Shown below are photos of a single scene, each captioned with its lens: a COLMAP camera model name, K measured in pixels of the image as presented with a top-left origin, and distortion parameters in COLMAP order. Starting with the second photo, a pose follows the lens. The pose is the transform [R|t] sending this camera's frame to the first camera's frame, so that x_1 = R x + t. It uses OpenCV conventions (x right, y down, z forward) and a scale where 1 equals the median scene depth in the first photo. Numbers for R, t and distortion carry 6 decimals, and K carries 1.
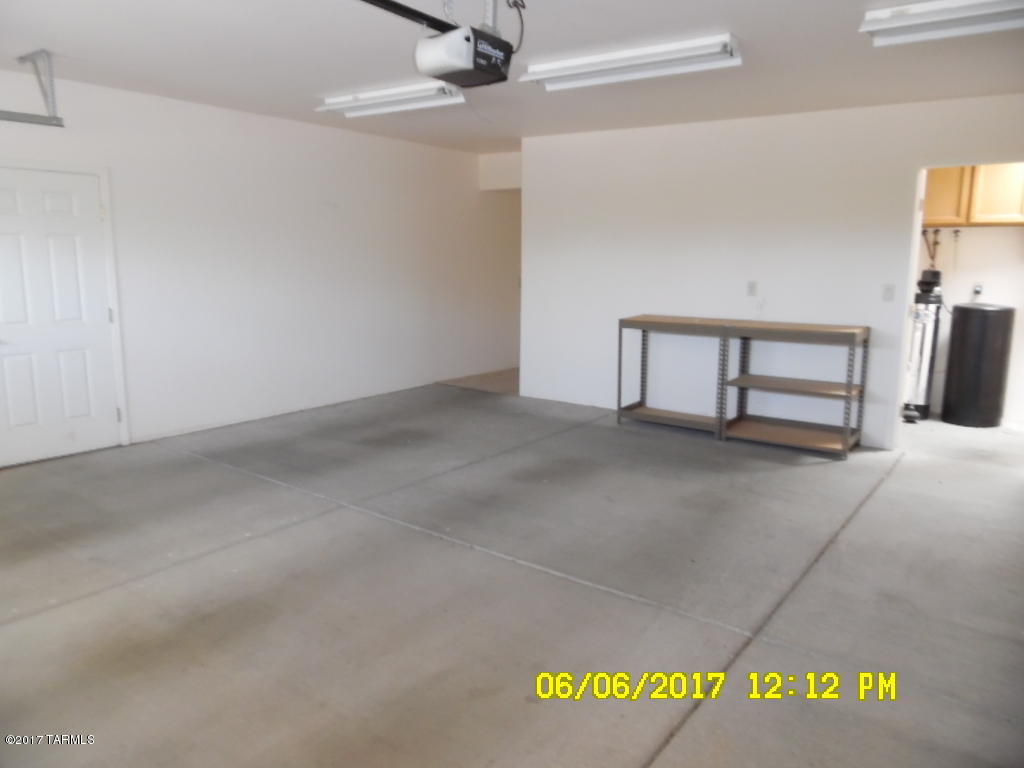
lens RADIAL K [[711.1, 0, 513.3], [0, 711.1, 384.3], [0, 0, 1]] dist [-0.026696, 0.002933]
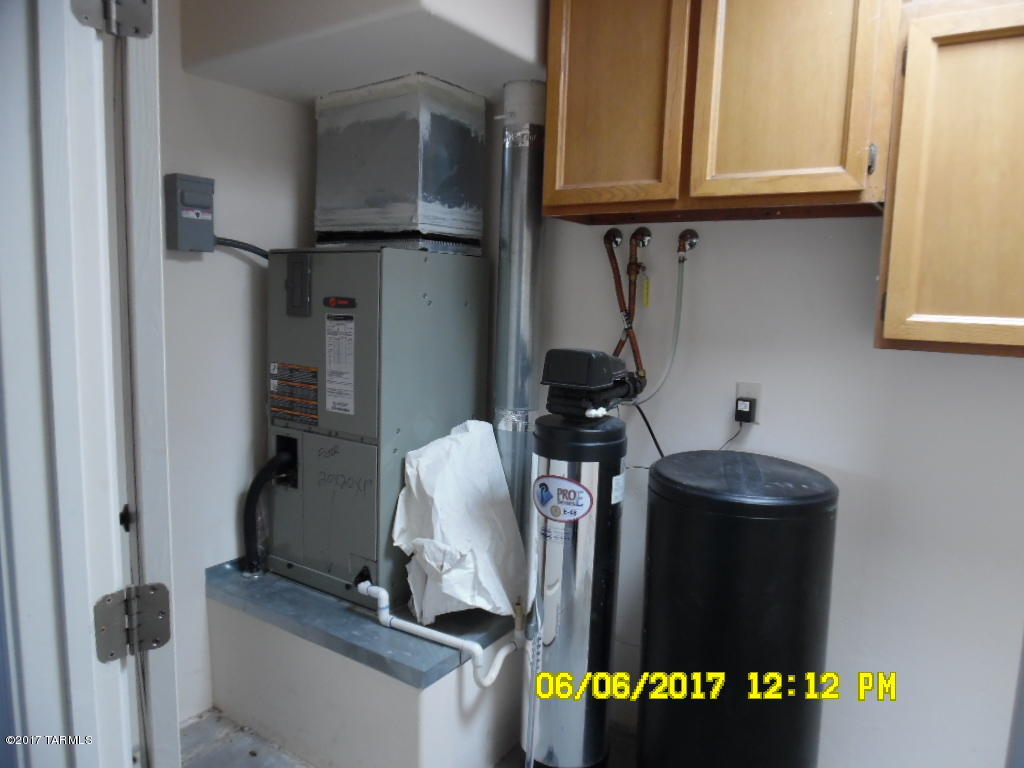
lens RADIAL K [[711.1, 0, 511.5], [0, 711.1, 384.2], [0, 0, 1]] dist [-0.026696, 0.002933]
pose [[0.996377, 0.006315, 0.084810, 0.532548], [-0.002245, 0.998845, -0.047993, -0.132293], [-0.085015, 0.047629, 0.995241, 0.690189]]
